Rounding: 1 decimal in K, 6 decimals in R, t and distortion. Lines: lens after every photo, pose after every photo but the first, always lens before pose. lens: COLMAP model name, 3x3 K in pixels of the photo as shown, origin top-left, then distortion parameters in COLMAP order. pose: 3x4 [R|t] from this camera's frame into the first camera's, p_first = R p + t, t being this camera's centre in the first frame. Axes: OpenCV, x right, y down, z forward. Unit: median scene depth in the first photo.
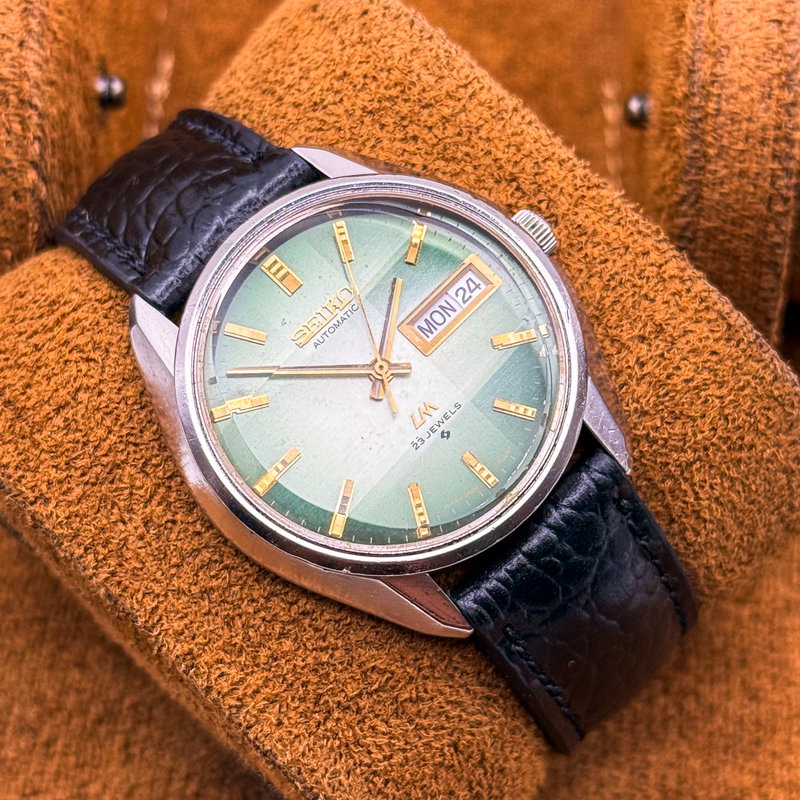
lens RADIAL K [[2368.8, 0, 417.5], [0, 2368.8, 401.6], [0, 0, 1]] dist [0.008454, 1.199909]
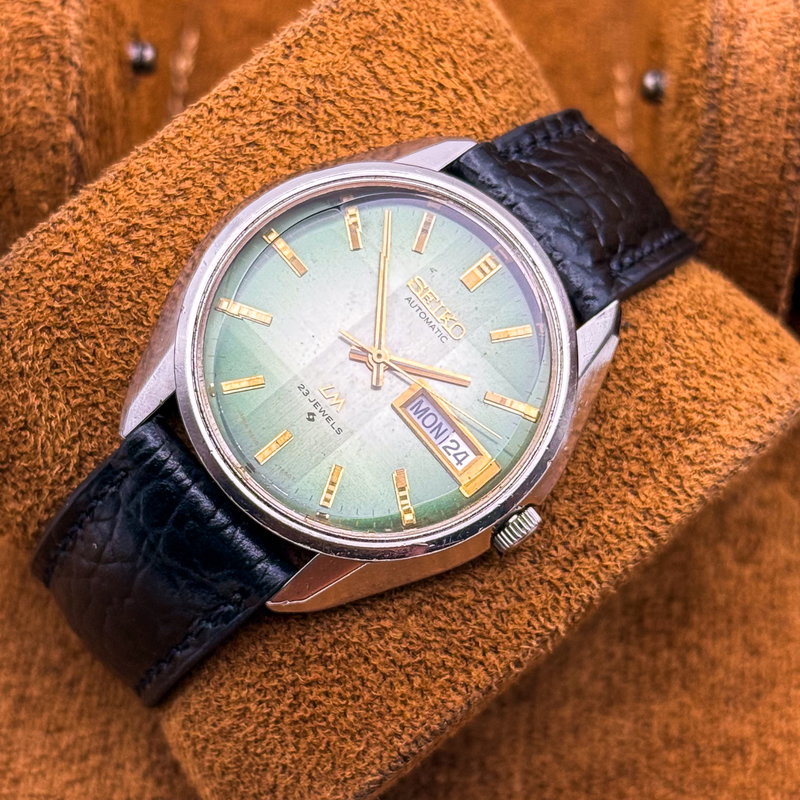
lens RADIAL K [[2368.8, 0, 417.5], [0, 2368.8, 401.6], [0, 0, 1]] dist [0.008454, 1.199909]
pose [[-0.066143, 0.977736, -0.199142, 0.200047], [-0.988371, -0.036812, 0.147538, -0.177044], [0.136923, 0.206584, 0.968801, 0.015817]]
